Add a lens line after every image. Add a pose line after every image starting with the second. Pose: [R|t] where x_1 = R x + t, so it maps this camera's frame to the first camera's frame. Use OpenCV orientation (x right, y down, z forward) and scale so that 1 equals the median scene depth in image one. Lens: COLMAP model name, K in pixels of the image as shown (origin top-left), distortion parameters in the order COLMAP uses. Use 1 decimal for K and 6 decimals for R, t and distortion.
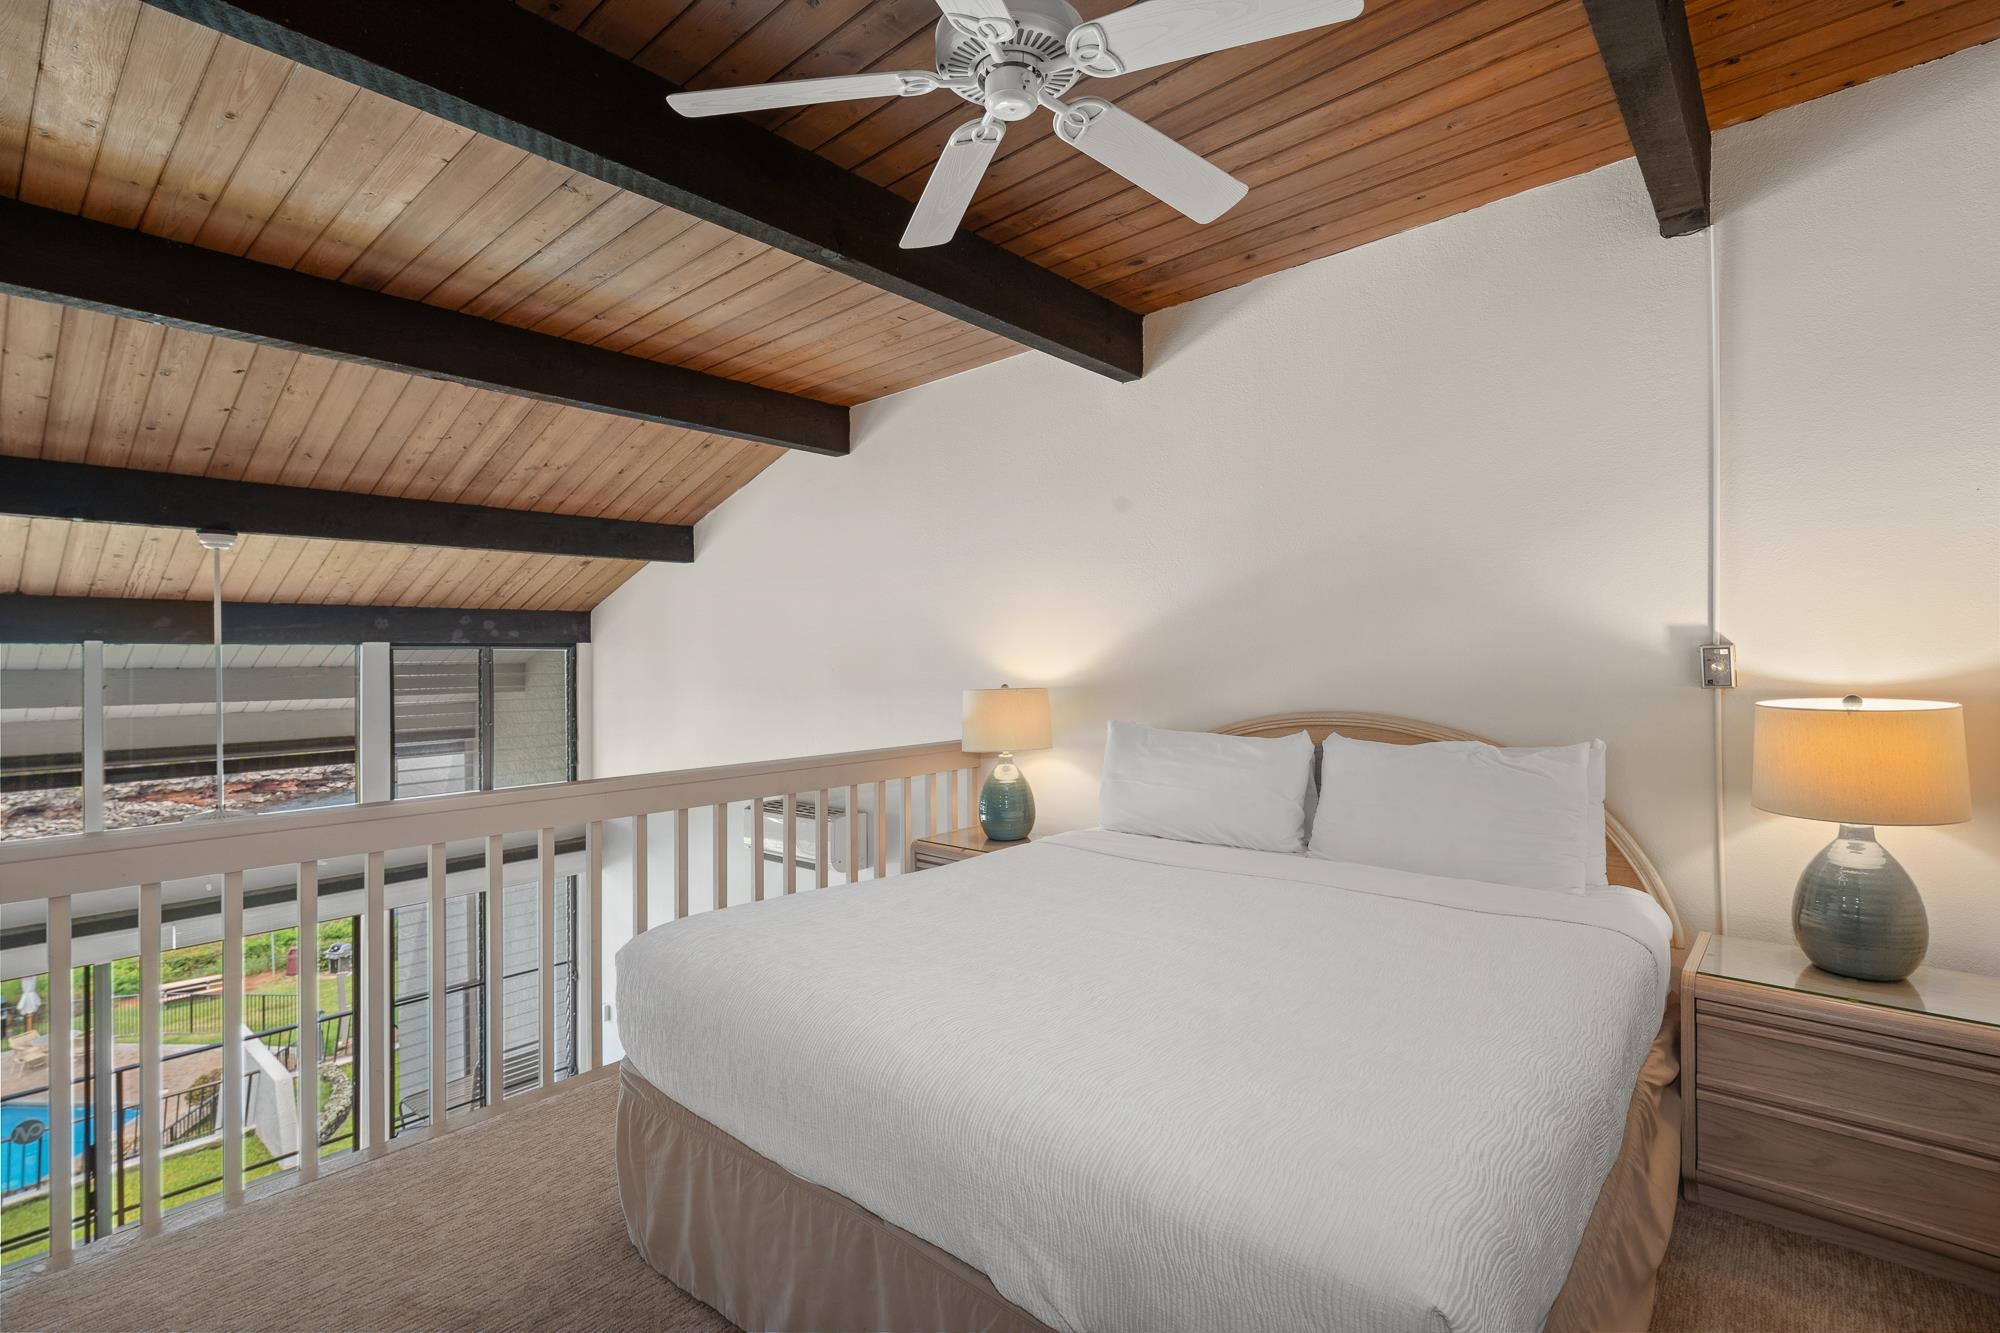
lens RADIAL K [[931.1, 0, 1003.9], [0, 931.1, 675.1], [0, 0, 1]] dist [-0.002436, 0.000678]
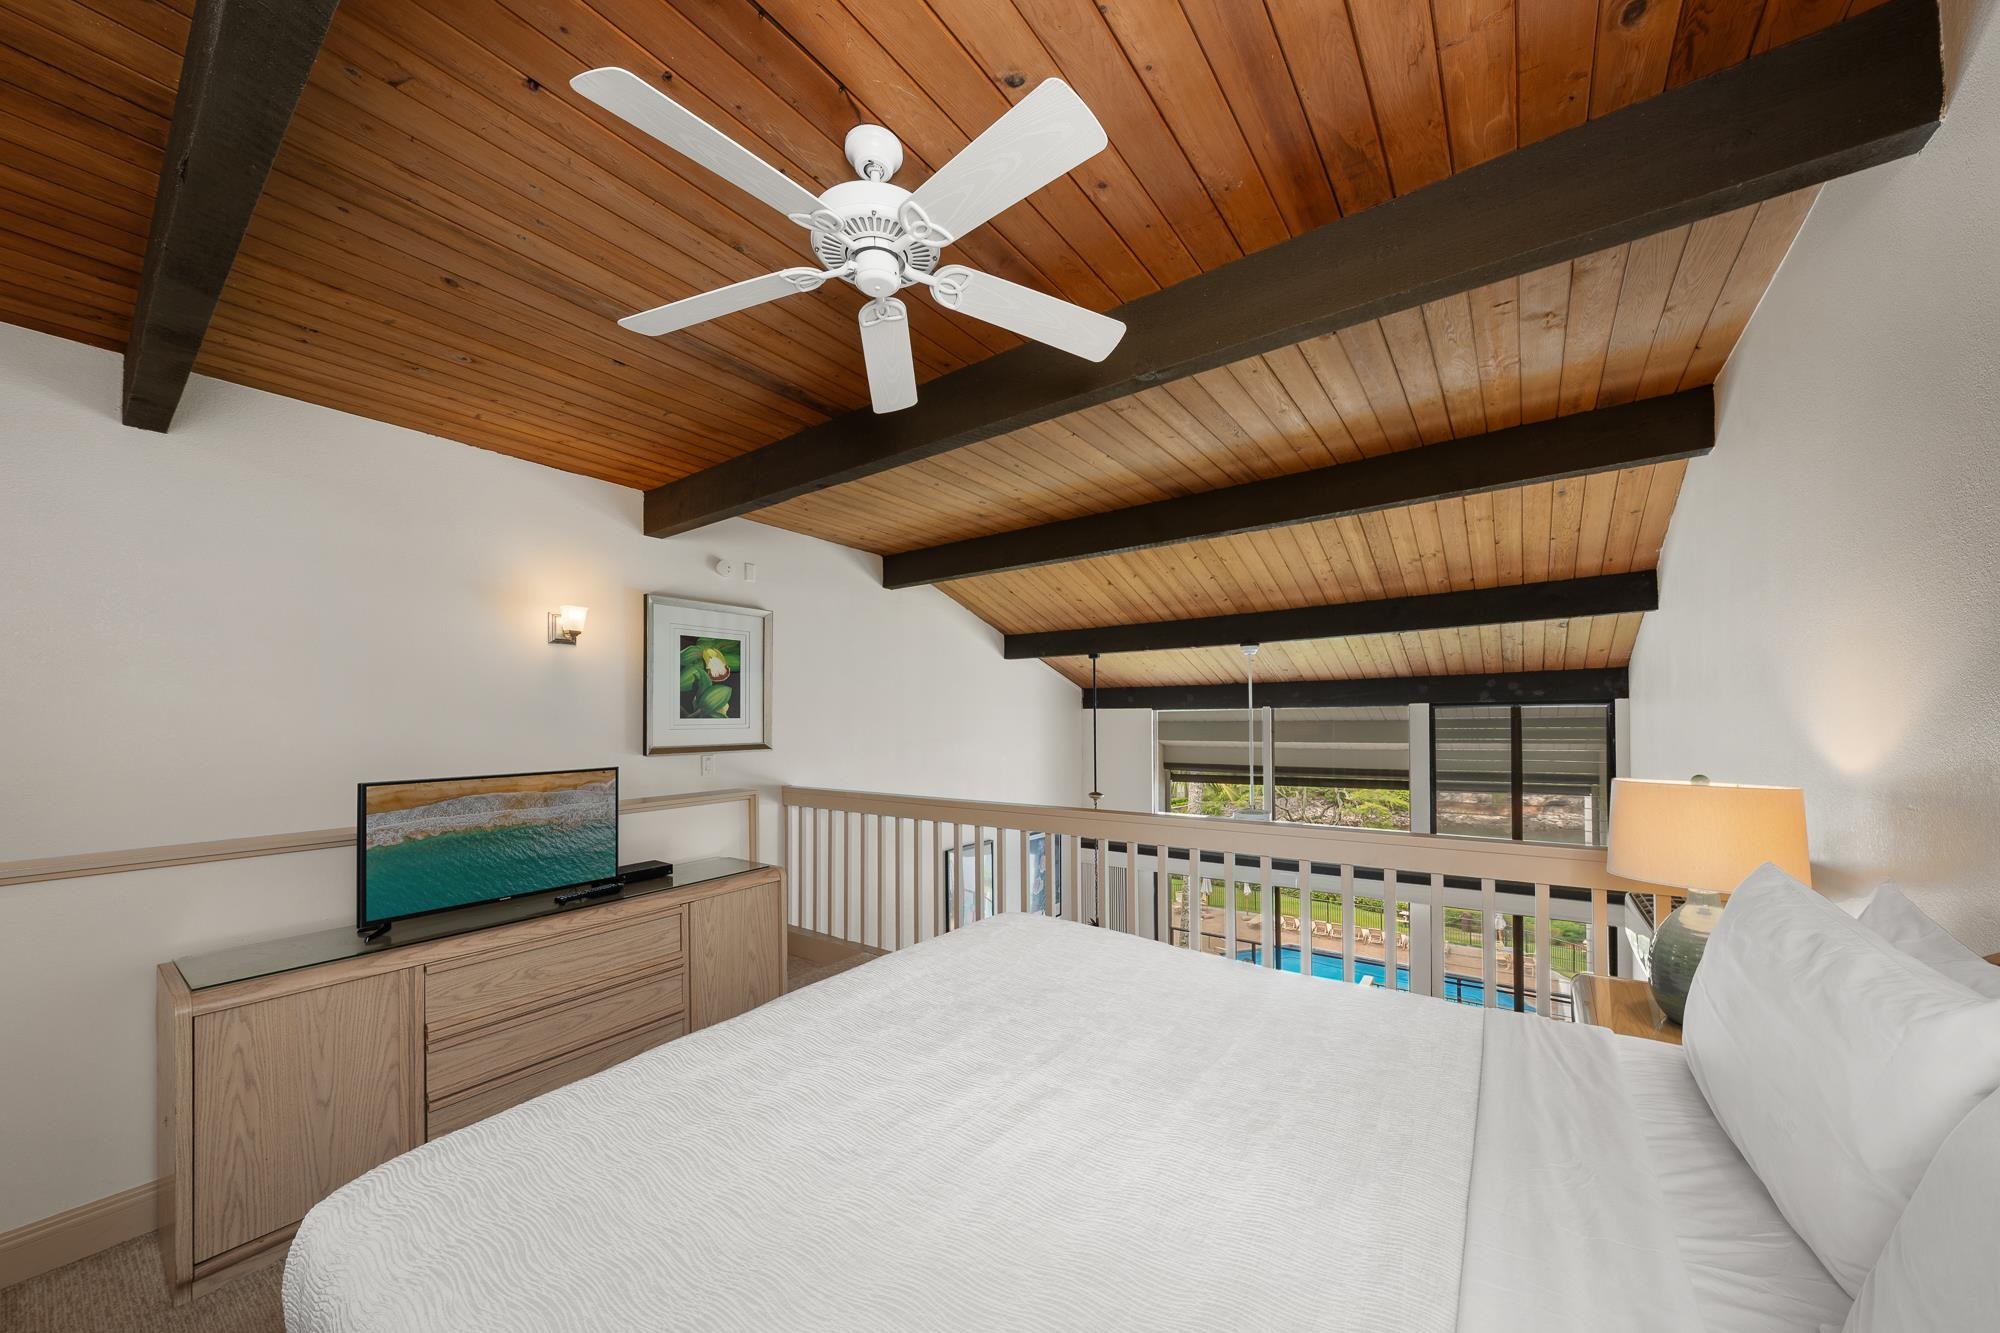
lens RADIAL K [[690.3, 0, 1025.6], [0, 690.3, 703.7], [0, 0, 1]] dist [-0.000150, -0.000013]
pose [[0.092412, -0.015220, -0.995605, 0.317683], [-0.009604, 0.999823, -0.016176, -0.014084], [0.995675, 0.011056, 0.092250, 0.379853]]
